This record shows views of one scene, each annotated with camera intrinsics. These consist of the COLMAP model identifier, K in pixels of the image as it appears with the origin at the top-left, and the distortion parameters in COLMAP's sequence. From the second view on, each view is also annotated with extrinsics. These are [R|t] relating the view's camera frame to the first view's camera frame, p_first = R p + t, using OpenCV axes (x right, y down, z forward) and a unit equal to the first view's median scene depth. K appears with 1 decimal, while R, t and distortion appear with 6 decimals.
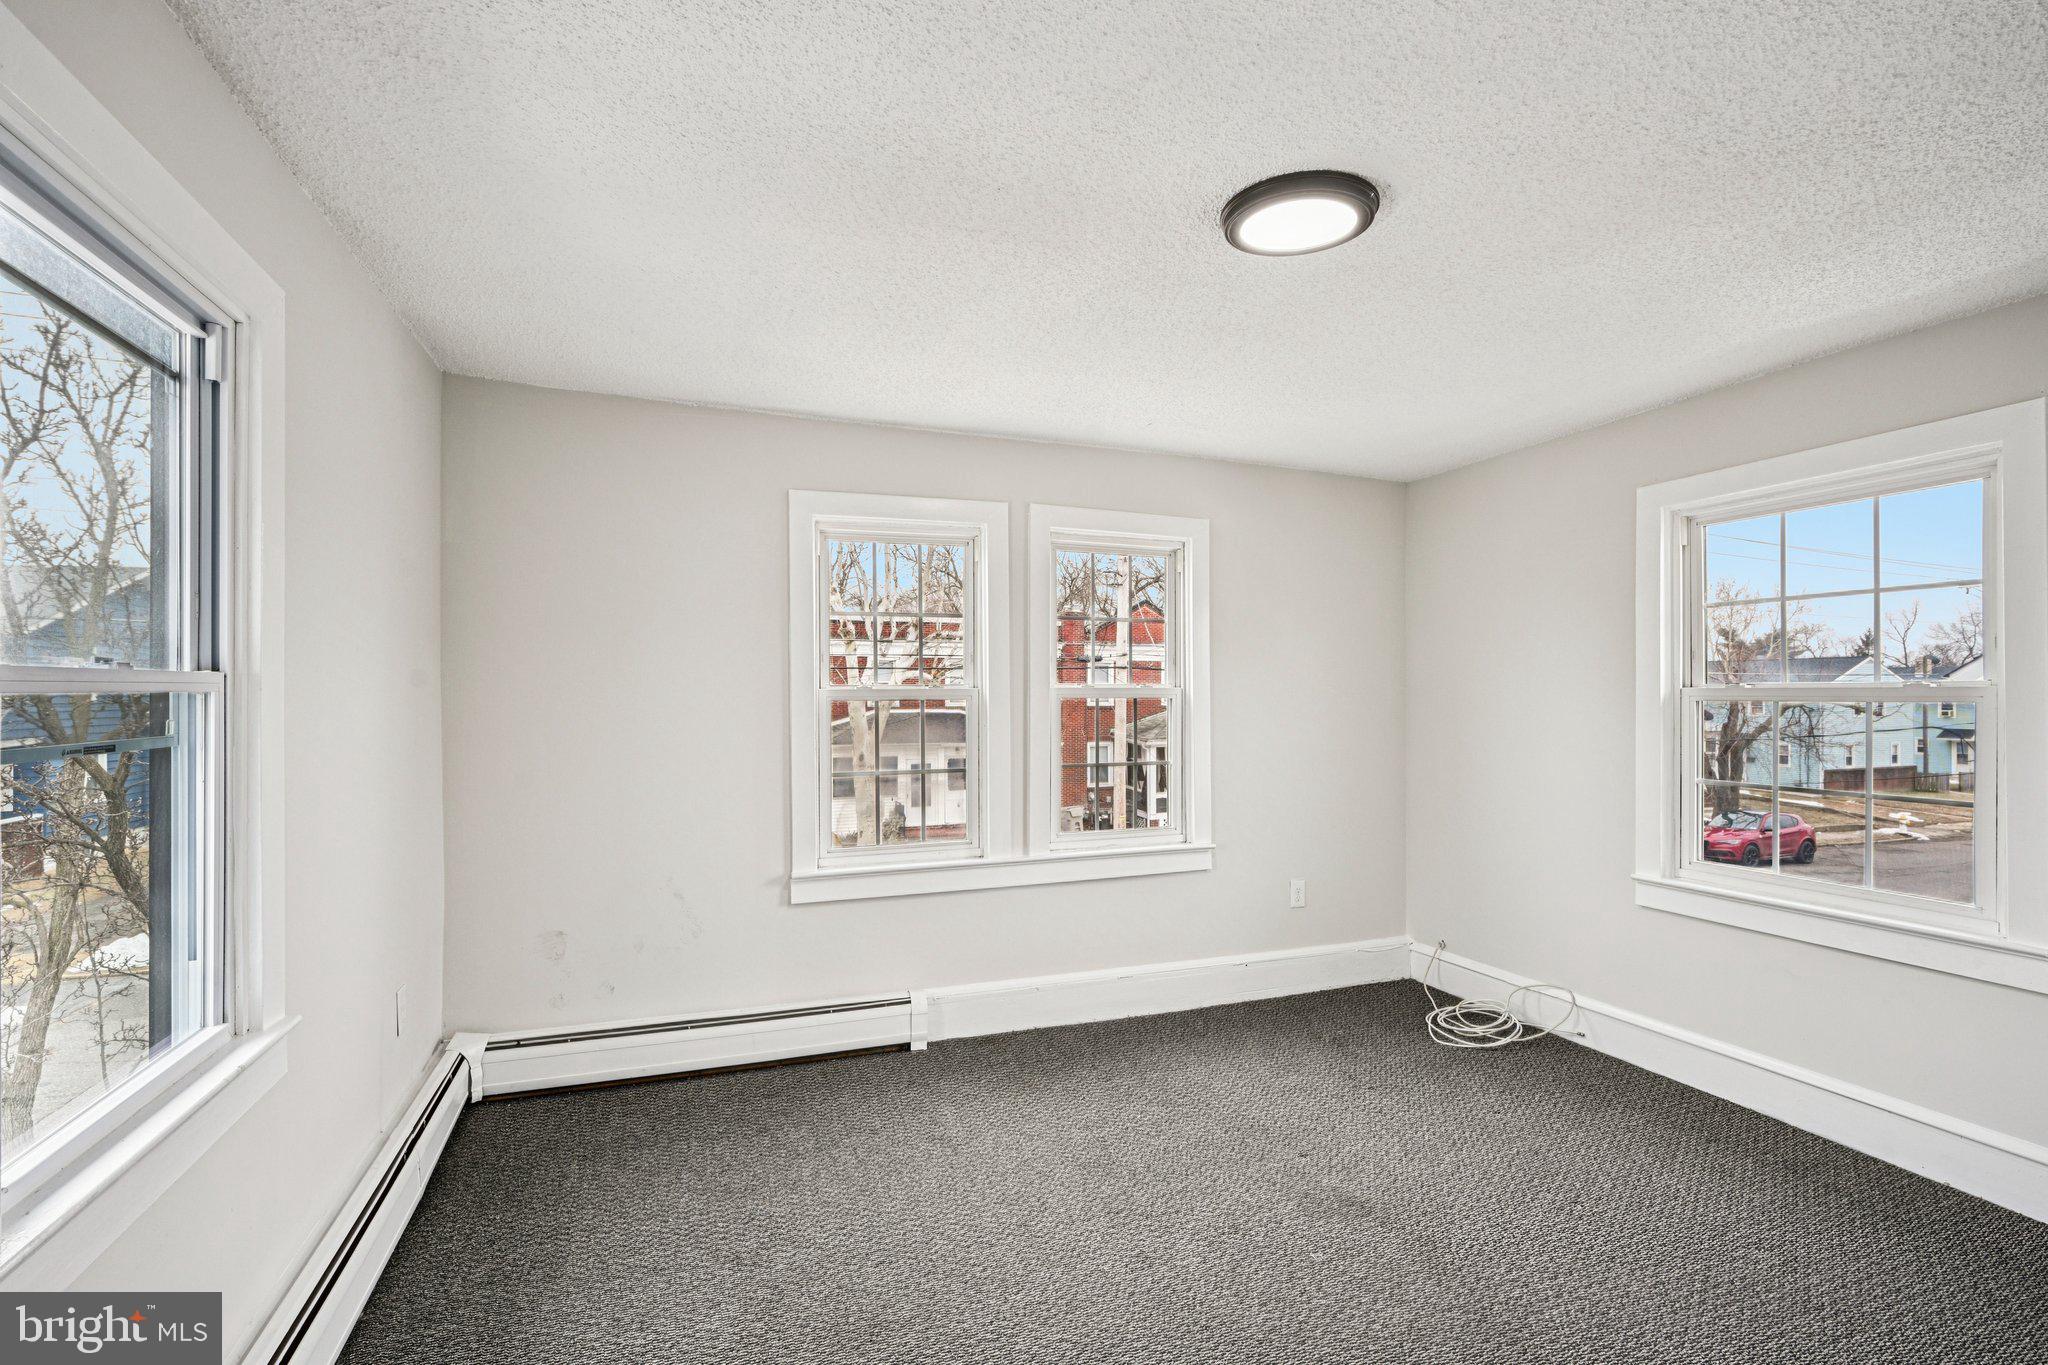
lens RADIAL K [[905.1, 0, 1016.0], [0, 905.1, 694.0], [0, 0, 1]] dist [0.001350, 0.000659]
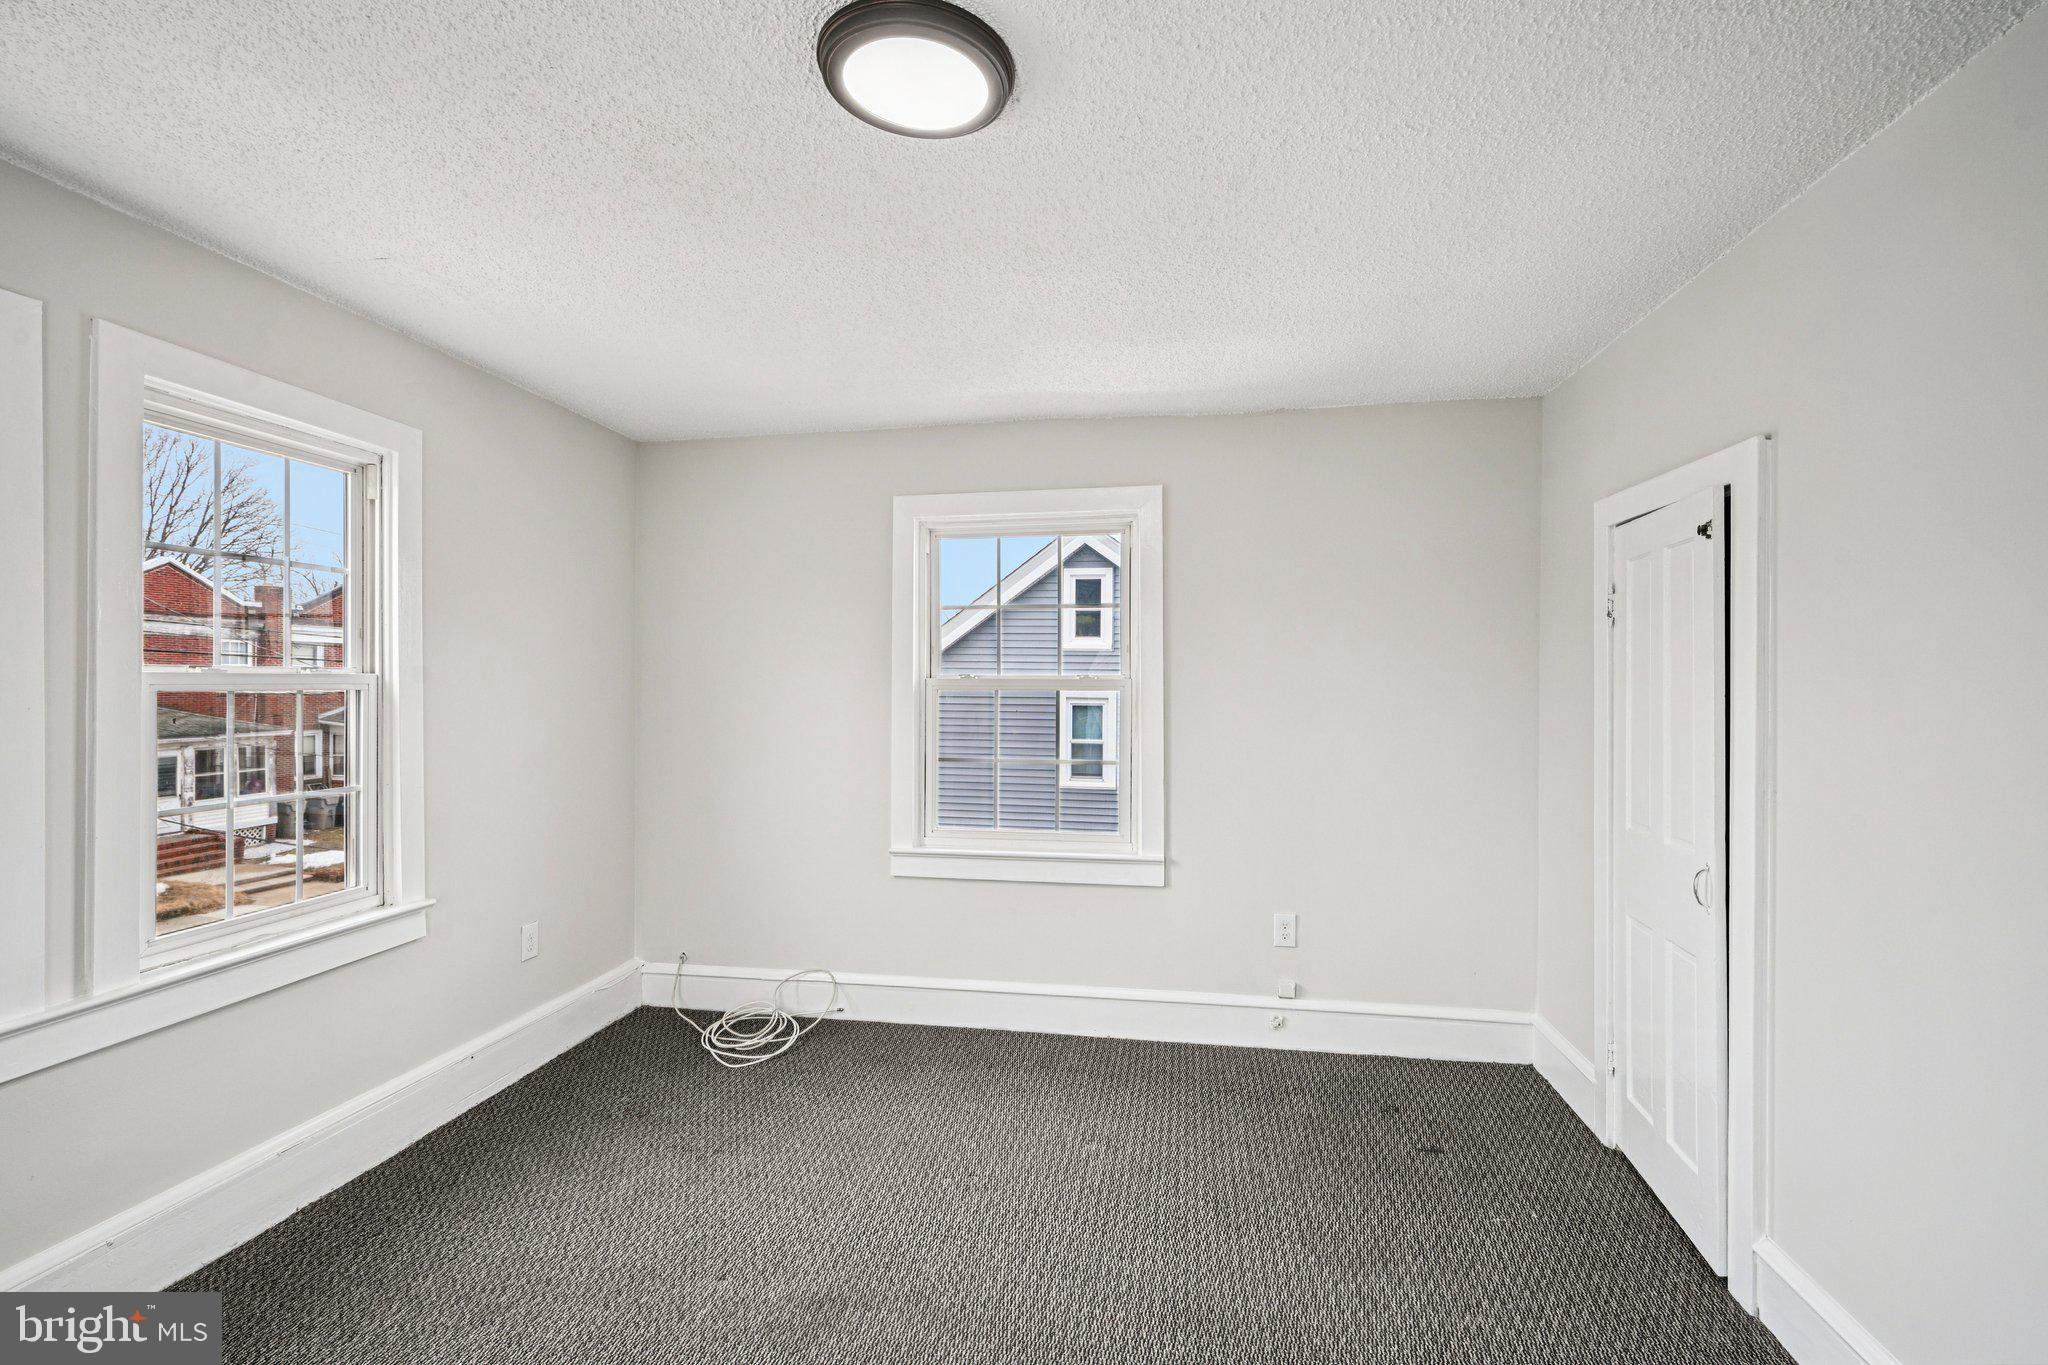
lens RADIAL K [[905.1, 0, 1030.6], [0, 905.1, 683.7], [0, 0, 1]] dist [0.001350, 0.000659]
pose [[0.512462, -0.000832, 0.858709, -0.154707], [-0.001399, 0.999997, 0.001803, -0.002177], [-0.858709, -0.002126, 0.512460, 0.269537]]
